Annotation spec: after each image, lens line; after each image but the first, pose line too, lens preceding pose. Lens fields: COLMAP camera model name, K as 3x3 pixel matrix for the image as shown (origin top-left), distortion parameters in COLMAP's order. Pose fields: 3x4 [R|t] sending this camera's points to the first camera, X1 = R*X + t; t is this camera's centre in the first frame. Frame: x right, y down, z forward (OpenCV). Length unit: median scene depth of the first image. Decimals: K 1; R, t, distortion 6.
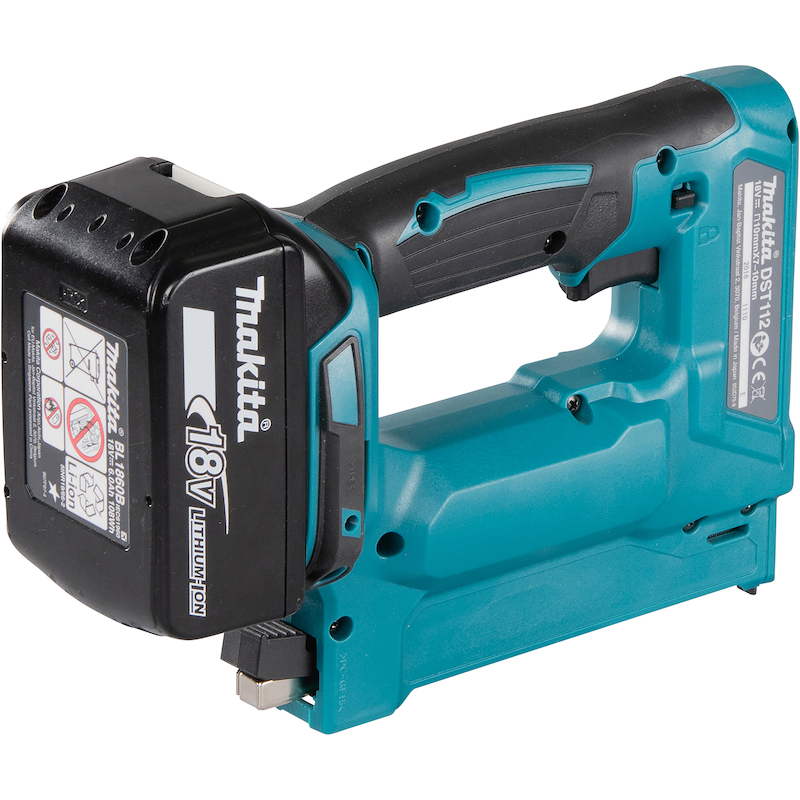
lens RADIAL K [[4801.1, 0, 400.0], [0, 4801.1, 400.0], [0, 0, 1]] dist [0.201323, -1.443367]
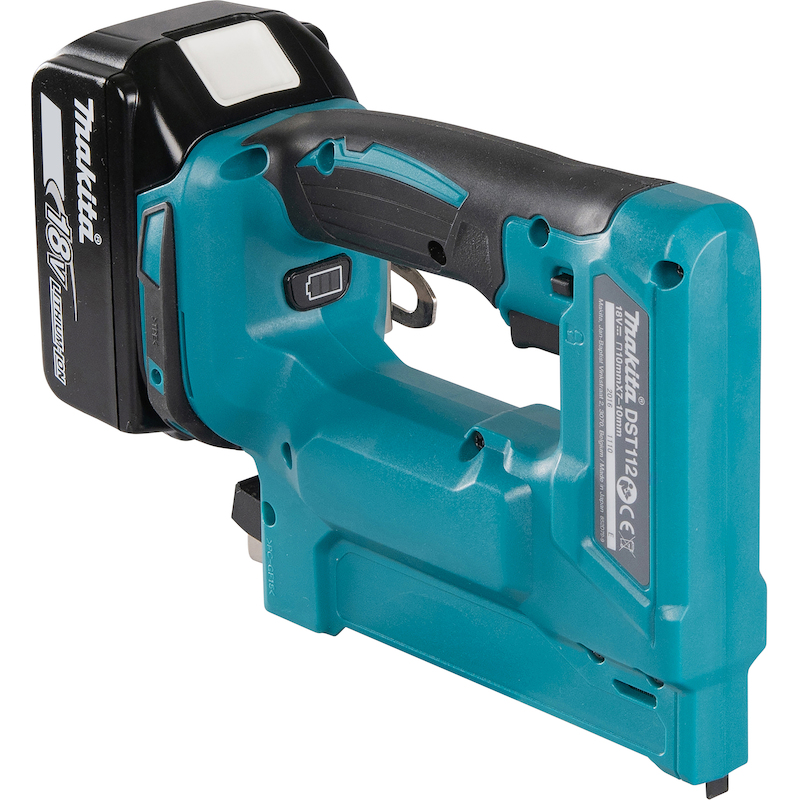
lens RADIAL K [[4801.1, 0, 400.0], [0, 4801.1, 400.0], [0, 0, 1]] dist [0.201323, -1.443367]
pose [[0.075726, 0.349169, -0.933995, 0.990979], [-0.346660, 0.887474, 0.303671, -0.311905], [0.934929, 0.300783, 0.188247, 0.857899]]
